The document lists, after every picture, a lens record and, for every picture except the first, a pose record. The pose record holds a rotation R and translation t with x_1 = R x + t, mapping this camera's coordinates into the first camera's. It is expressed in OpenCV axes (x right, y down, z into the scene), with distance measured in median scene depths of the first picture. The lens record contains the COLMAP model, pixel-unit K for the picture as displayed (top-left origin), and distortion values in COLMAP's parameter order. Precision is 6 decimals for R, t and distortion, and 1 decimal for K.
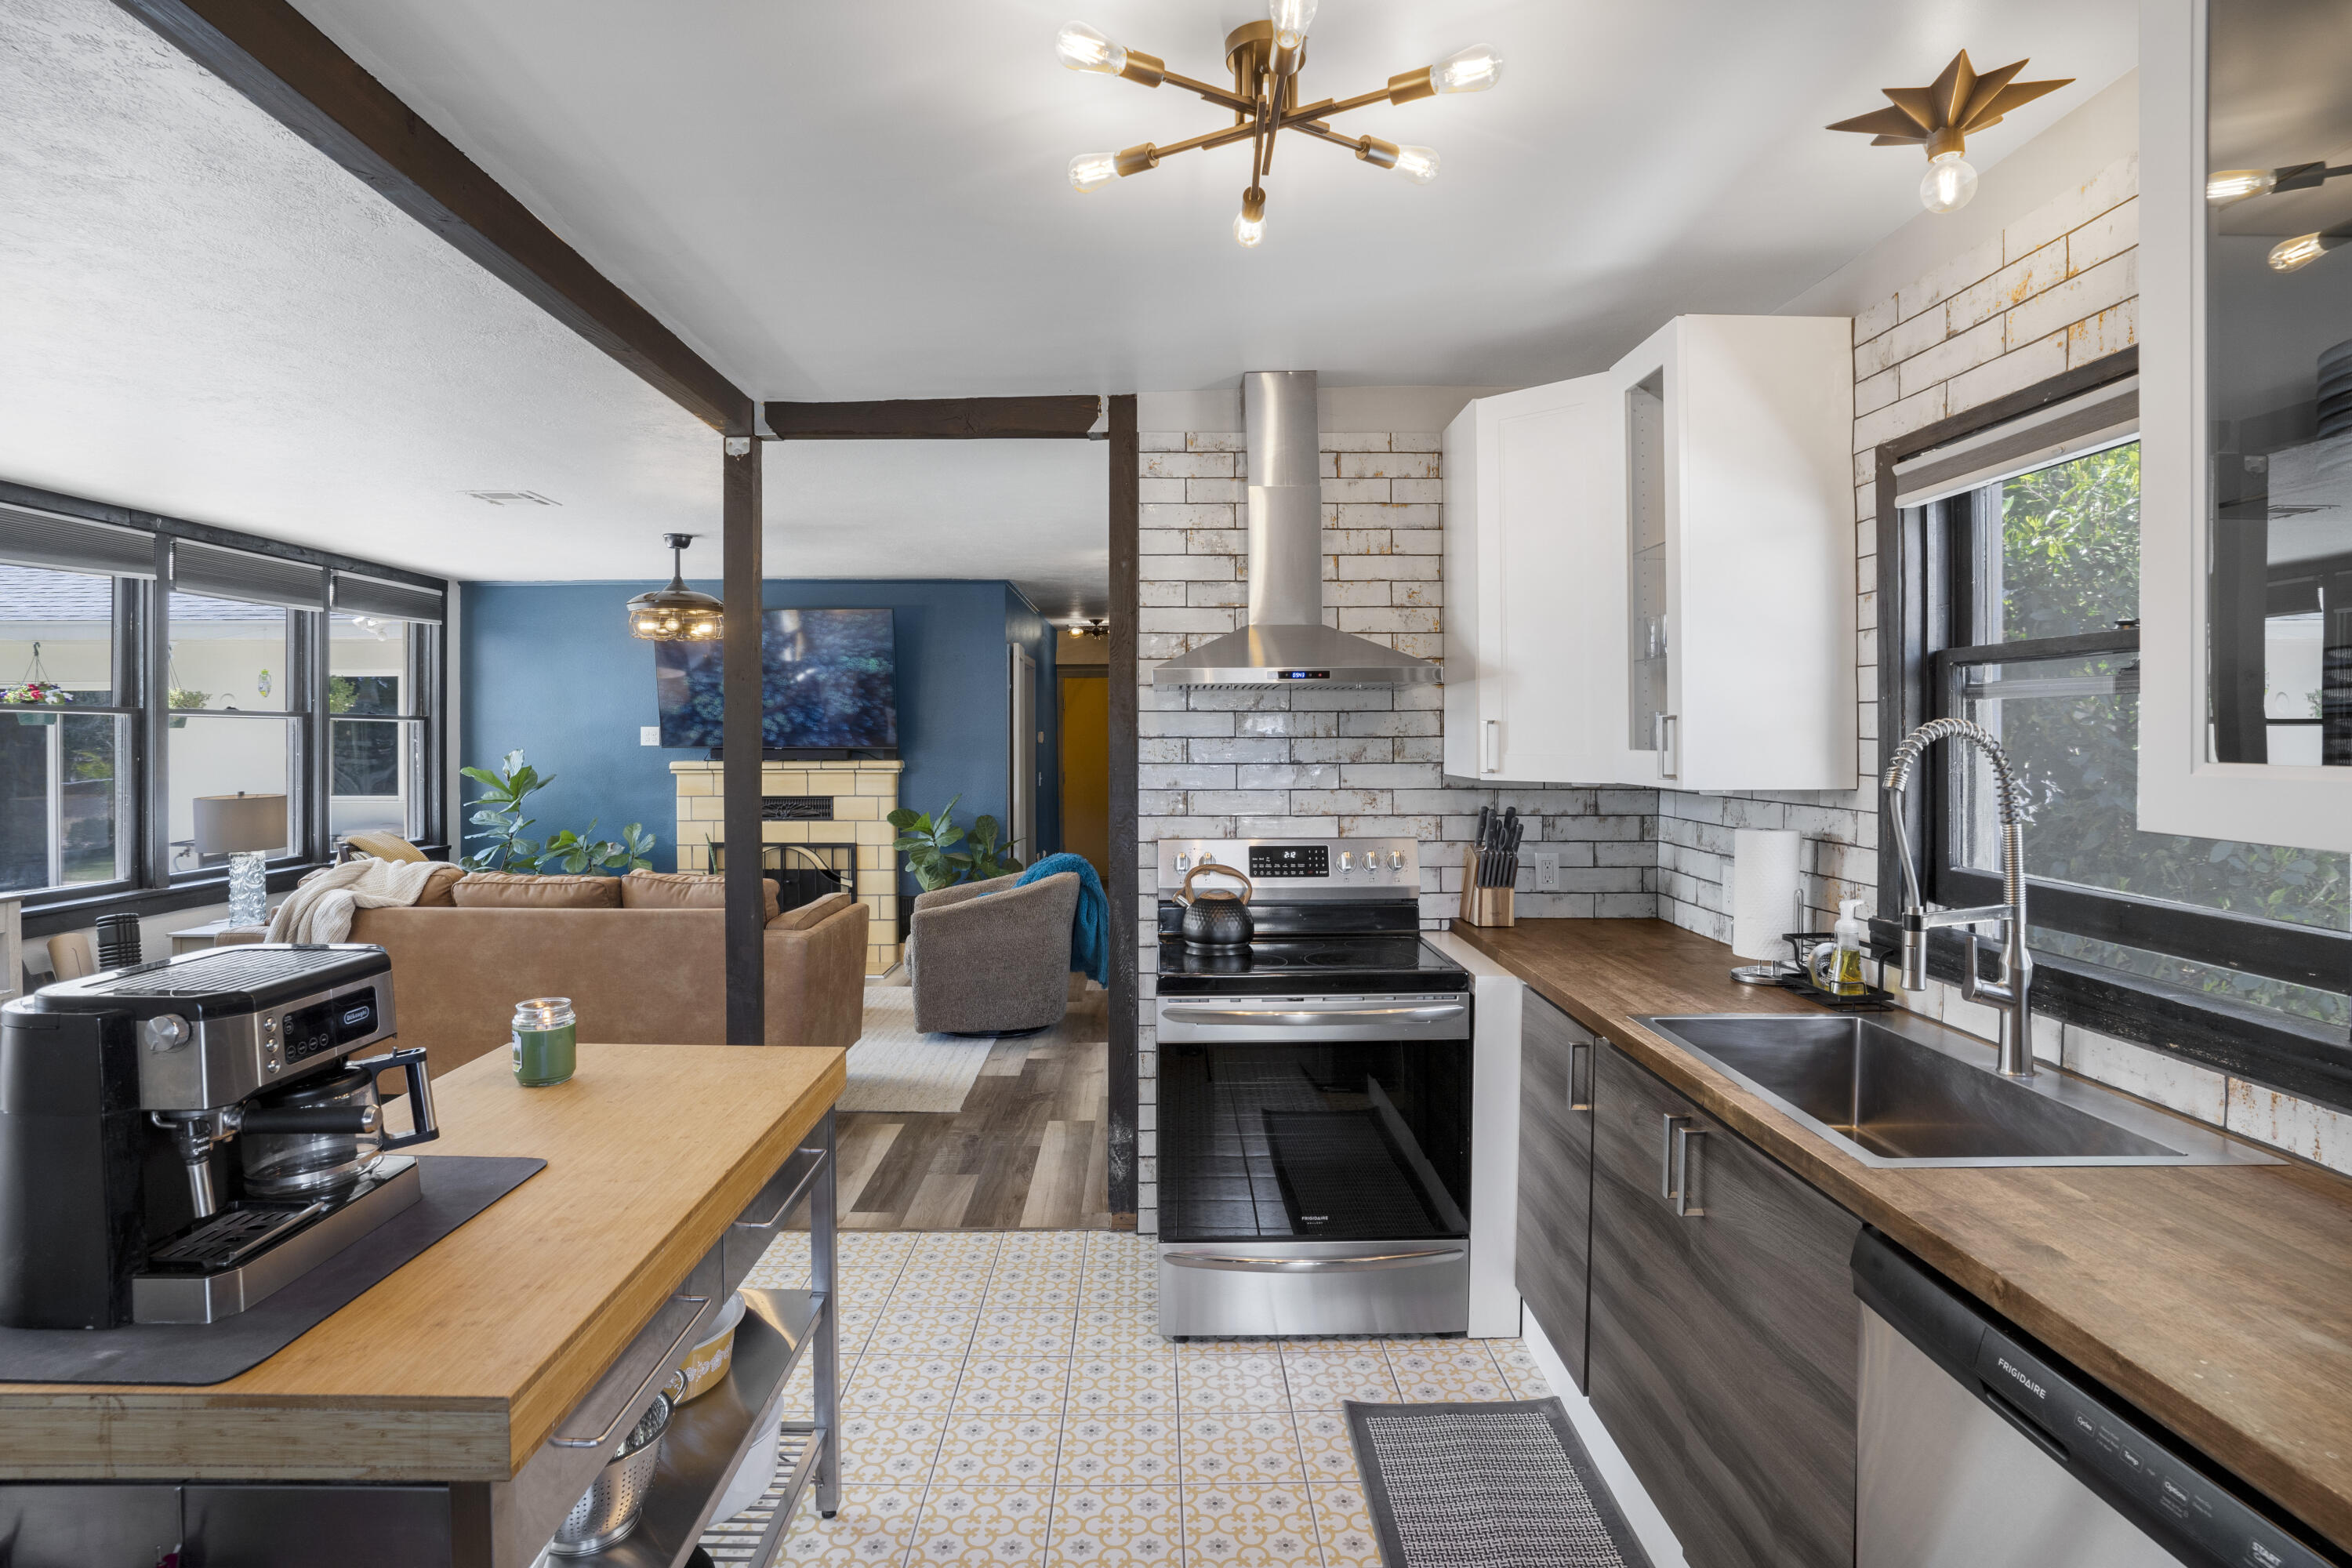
lens RADIAL K [[1184.6, 0, 1163.2], [0, 1184.6, 757.7], [0, 0, 1]] dist [-0.084256, 0.042246]
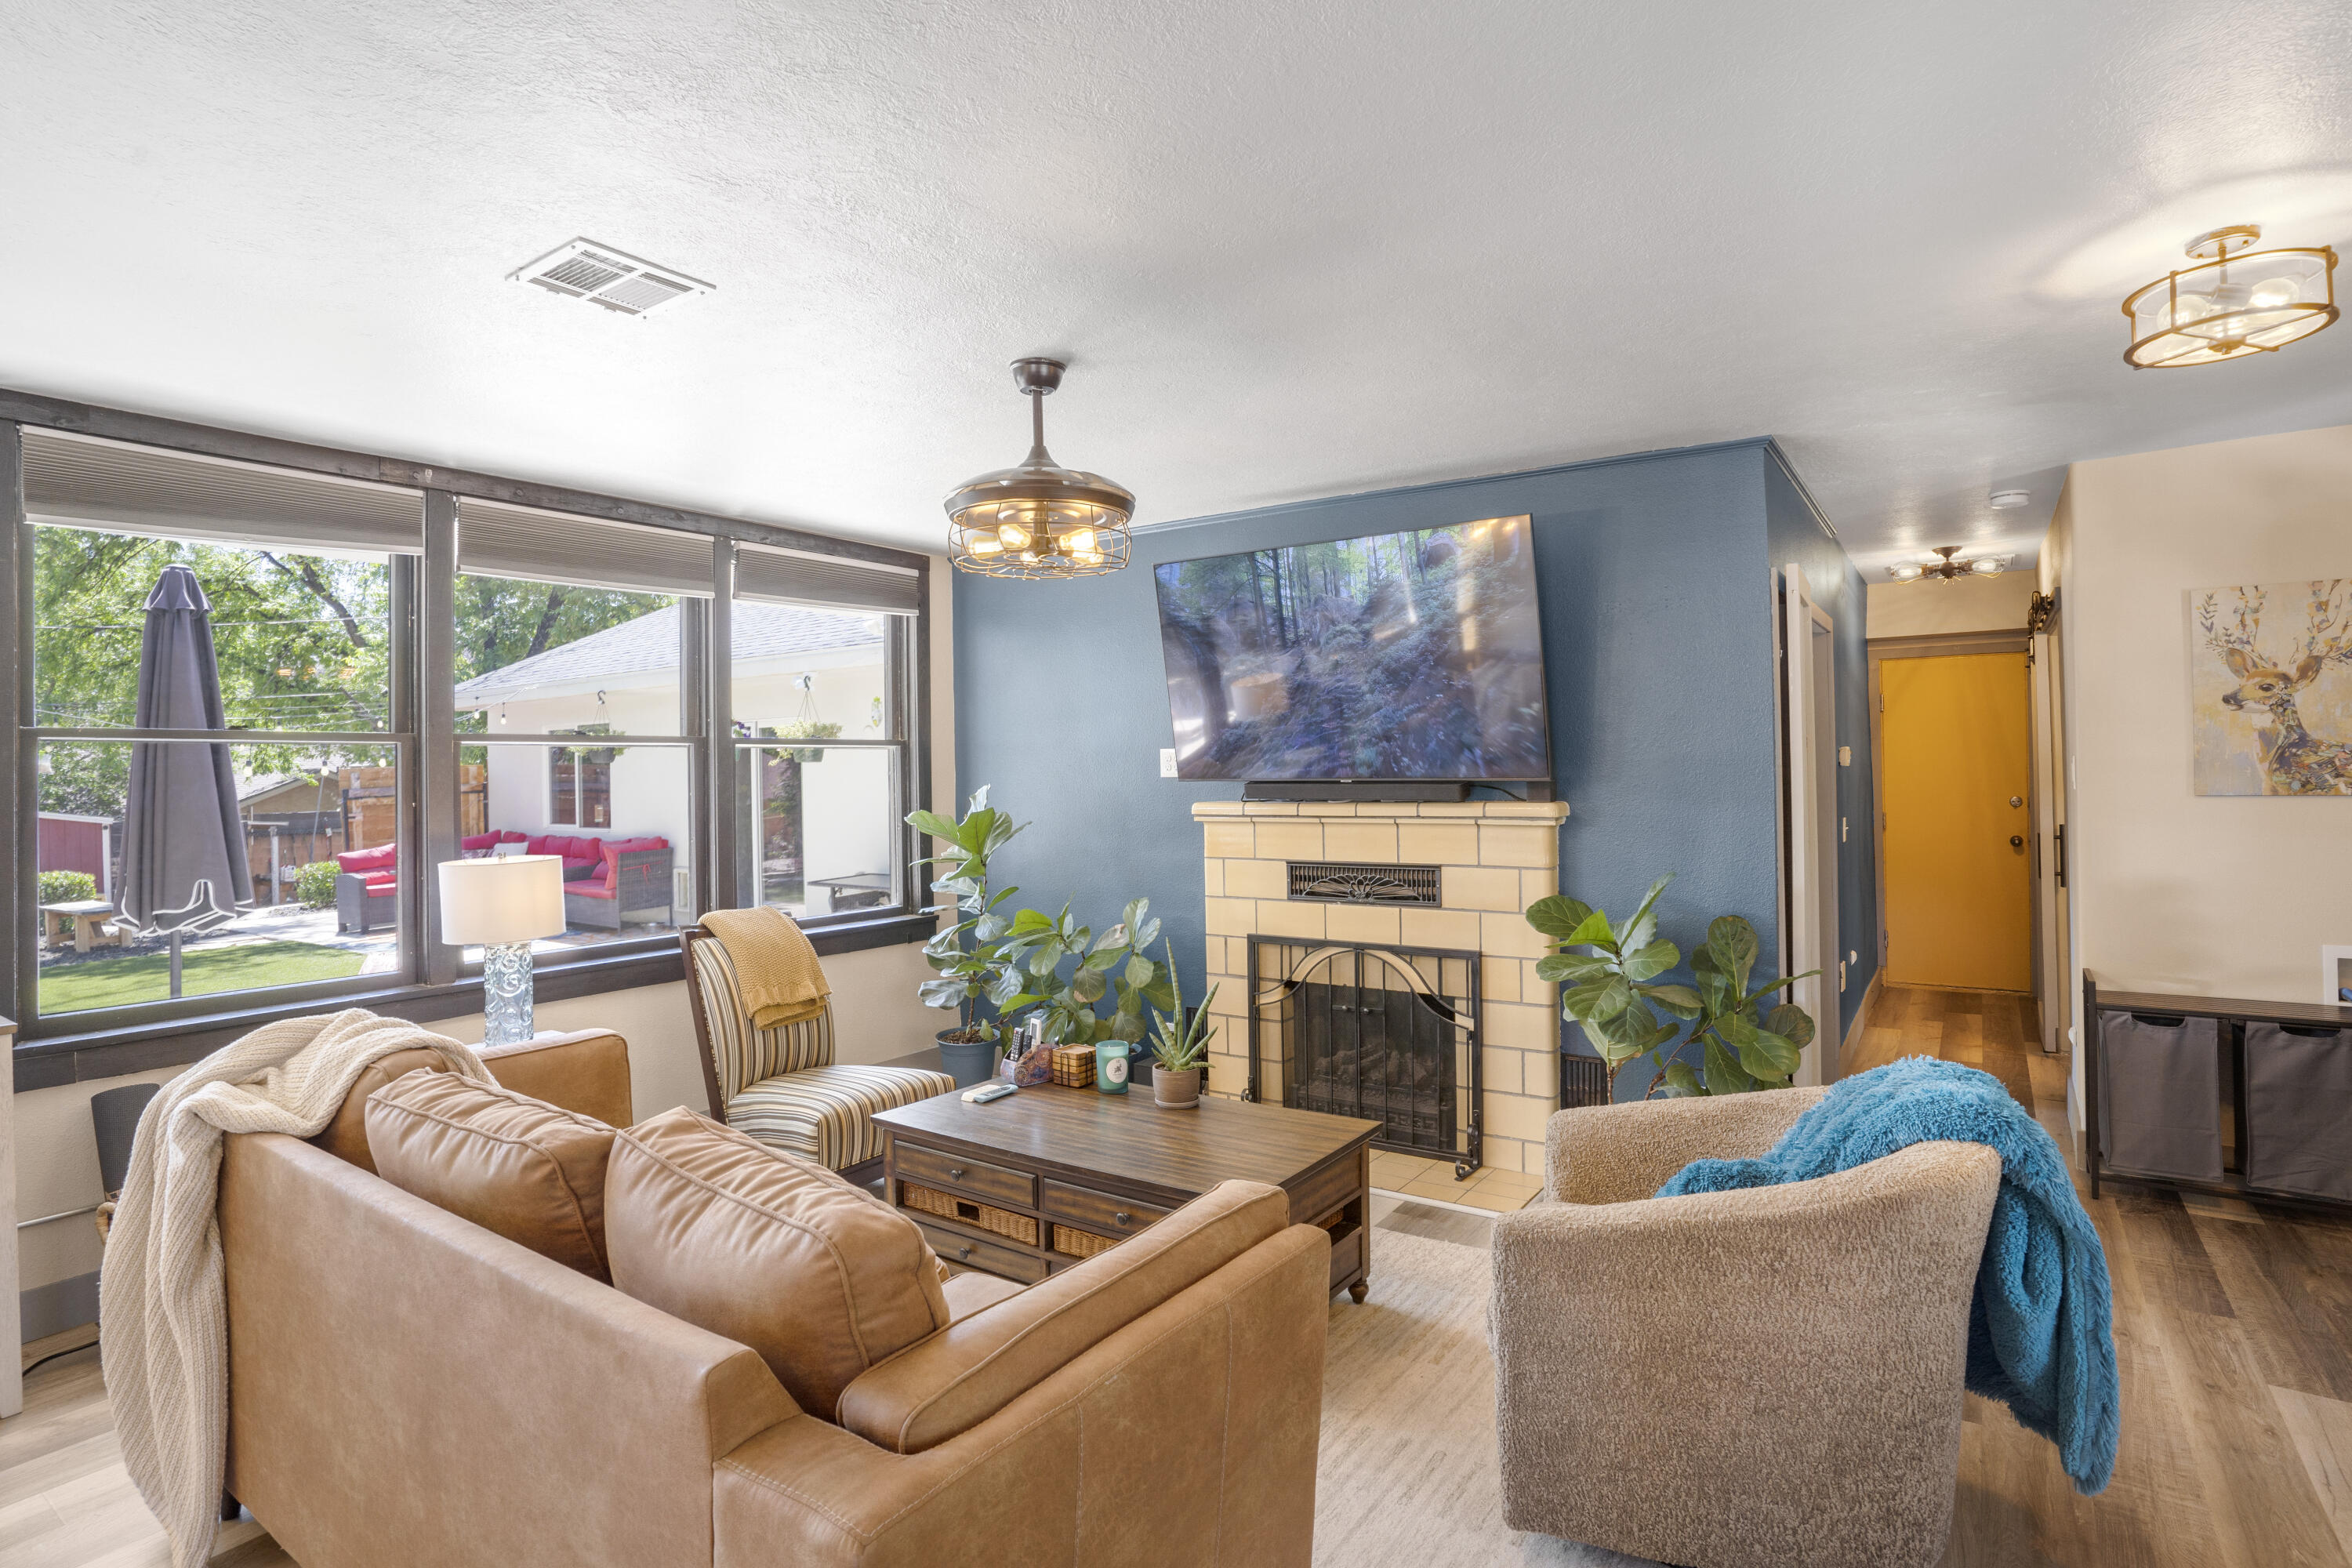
lens RADIAL K [[1184.6, 0, 1163.2], [0, 1184.6, 757.7], [0, 0, 1]] dist [-0.084256, 0.042246]
pose [[0.809383, -0.016794, -0.587041, -0.072317], [0.004117, 0.999729, -0.022924, -0.008174], [0.587267, 0.016138, 0.809232, 0.599751]]
